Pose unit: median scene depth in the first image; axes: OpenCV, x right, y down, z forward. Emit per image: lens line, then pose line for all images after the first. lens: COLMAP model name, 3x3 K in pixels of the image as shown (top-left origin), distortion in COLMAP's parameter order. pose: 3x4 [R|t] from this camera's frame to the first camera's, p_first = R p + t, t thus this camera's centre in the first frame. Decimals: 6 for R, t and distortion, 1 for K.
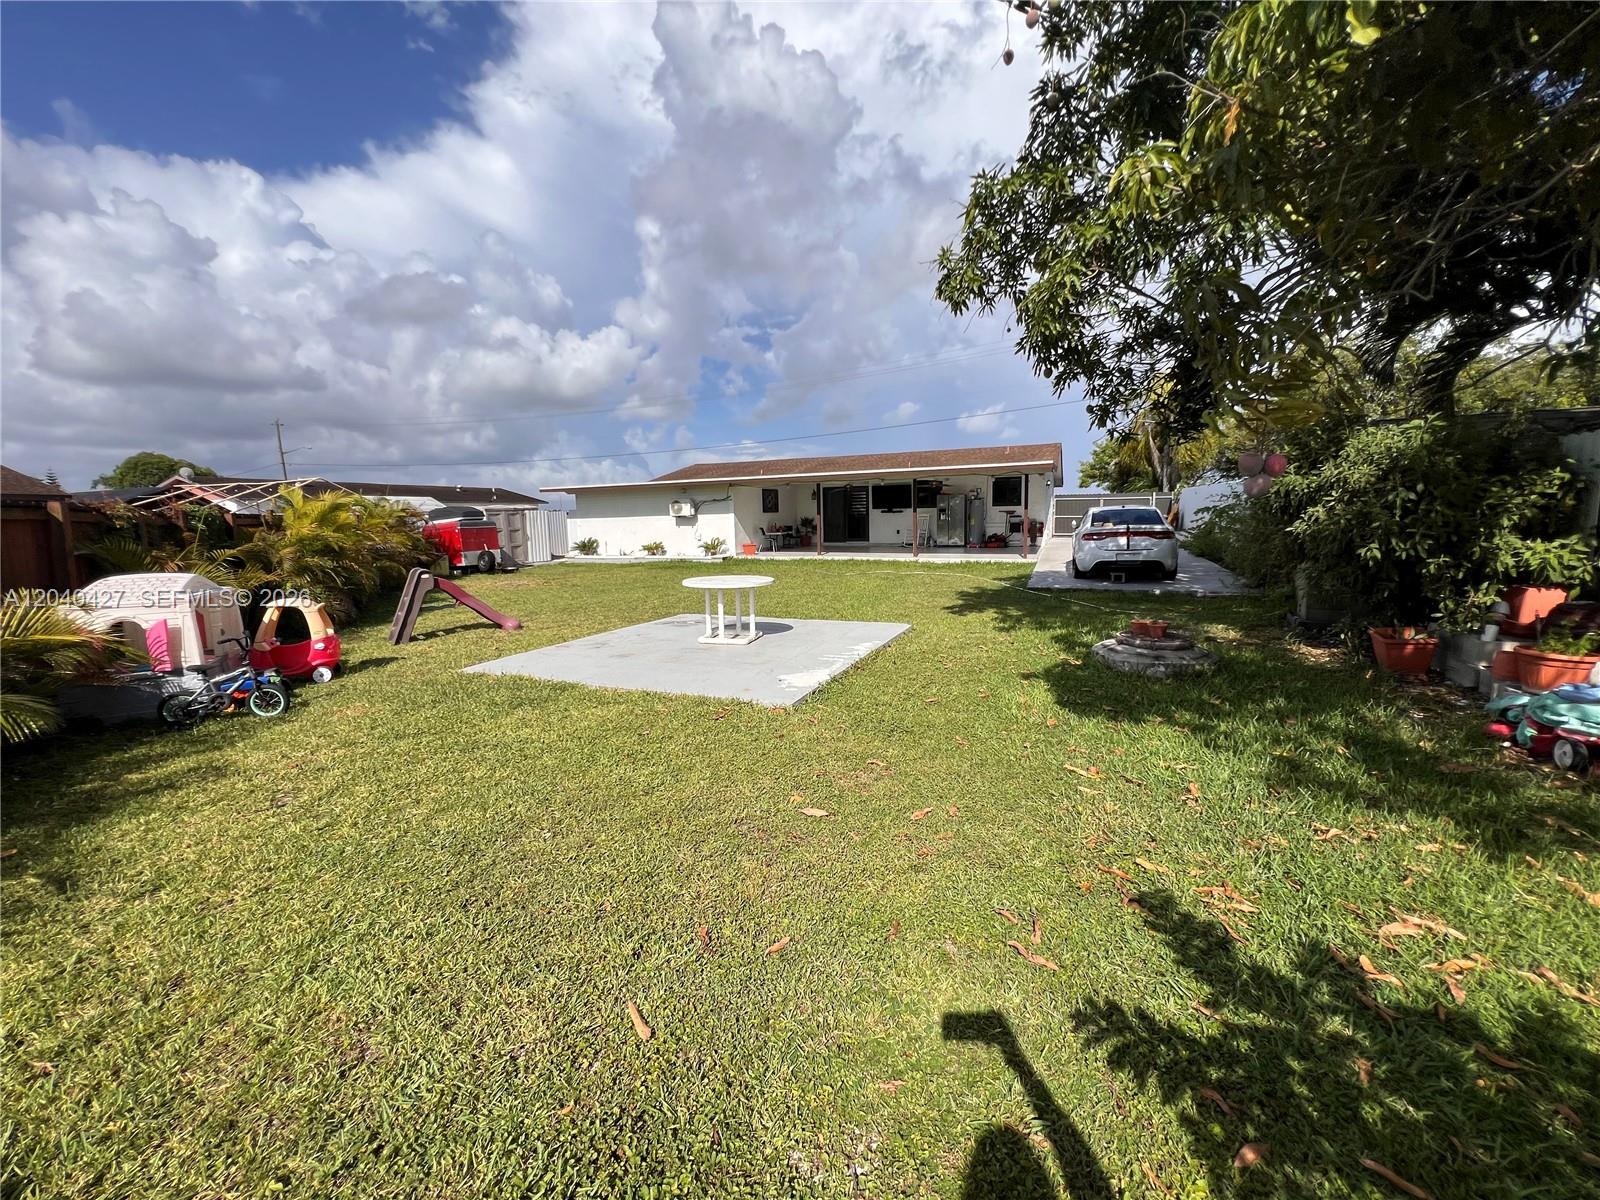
lens RADIAL K [[644.1, 0, 798.0], [0, 644.1, 594.8], [0, 0, 1]] dist [-0.001736, 0.000338]
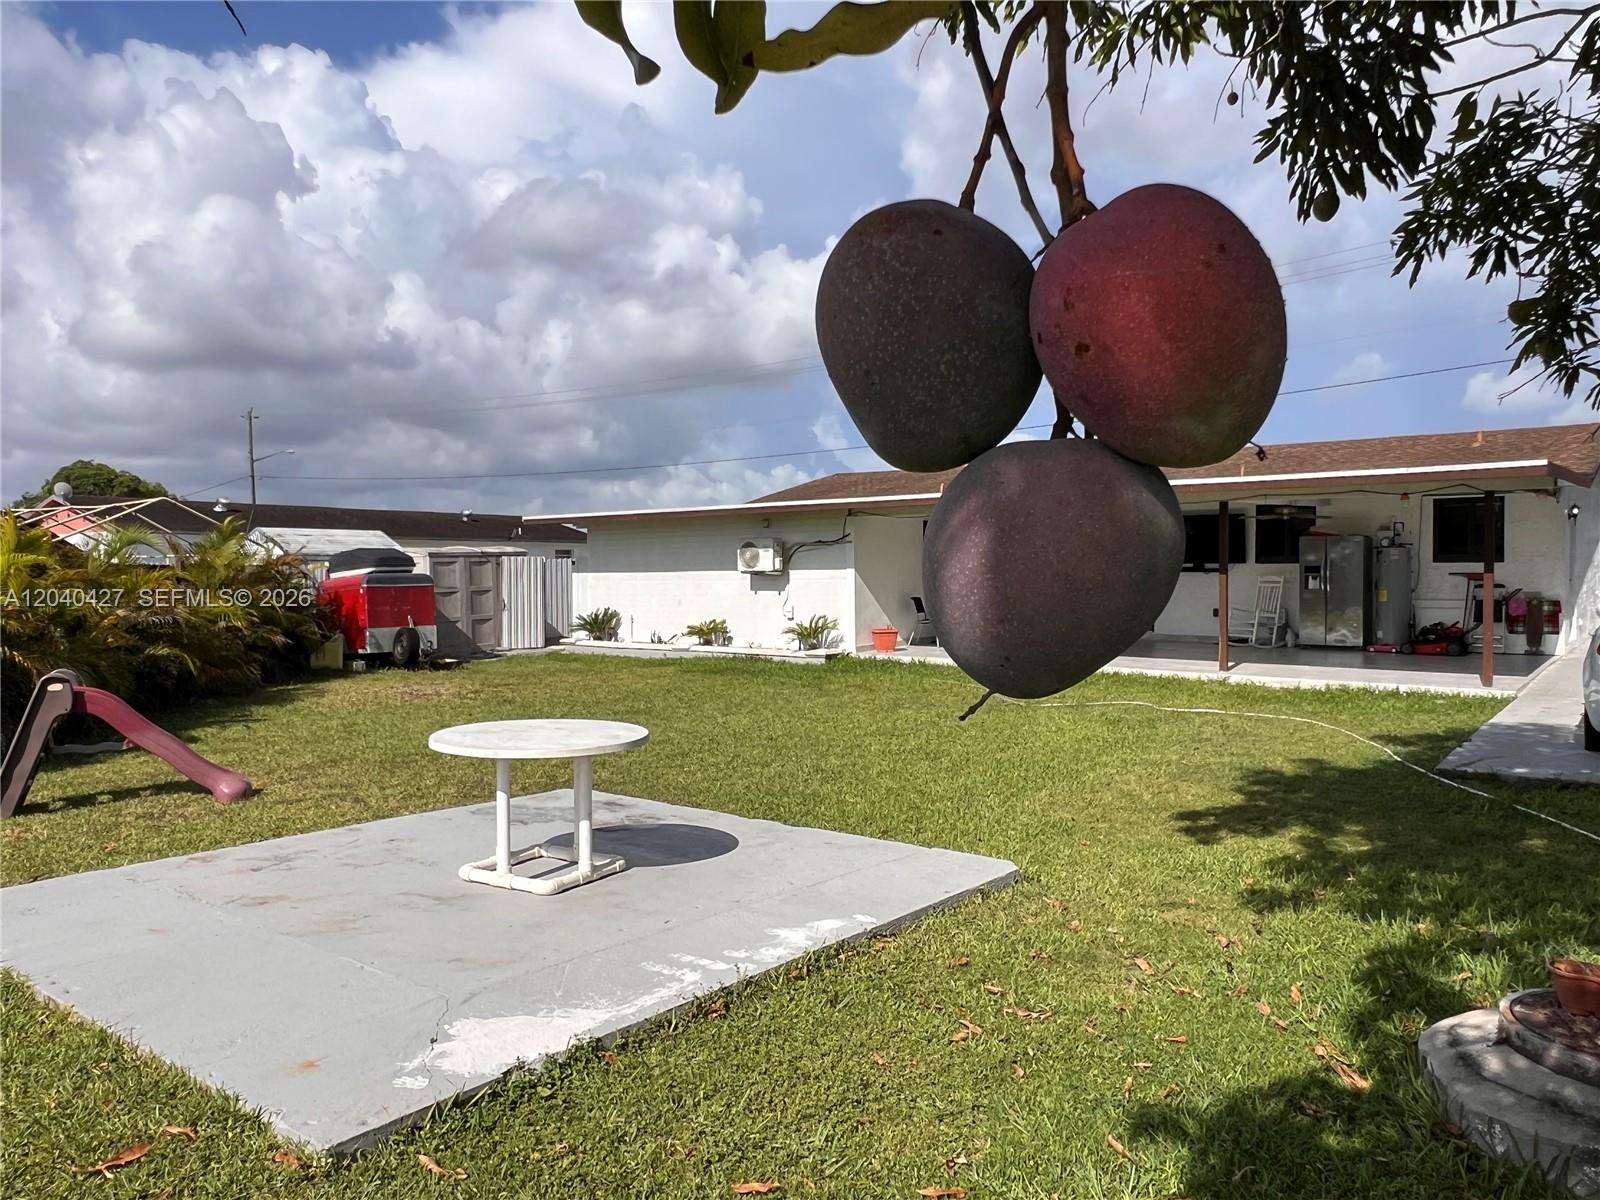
lens RADIAL K [[1143.9, 0, 801.5], [0, 1143.9, 672.7], [0, 0, 1]] dist [0.001125, -0.000324]
pose [[0.961376, 0.042298, -0.271971, 0.334284], [-0.050272, 0.998484, -0.022416, -0.071213], [0.270610, 0.035223, 0.962044, 0.405141]]
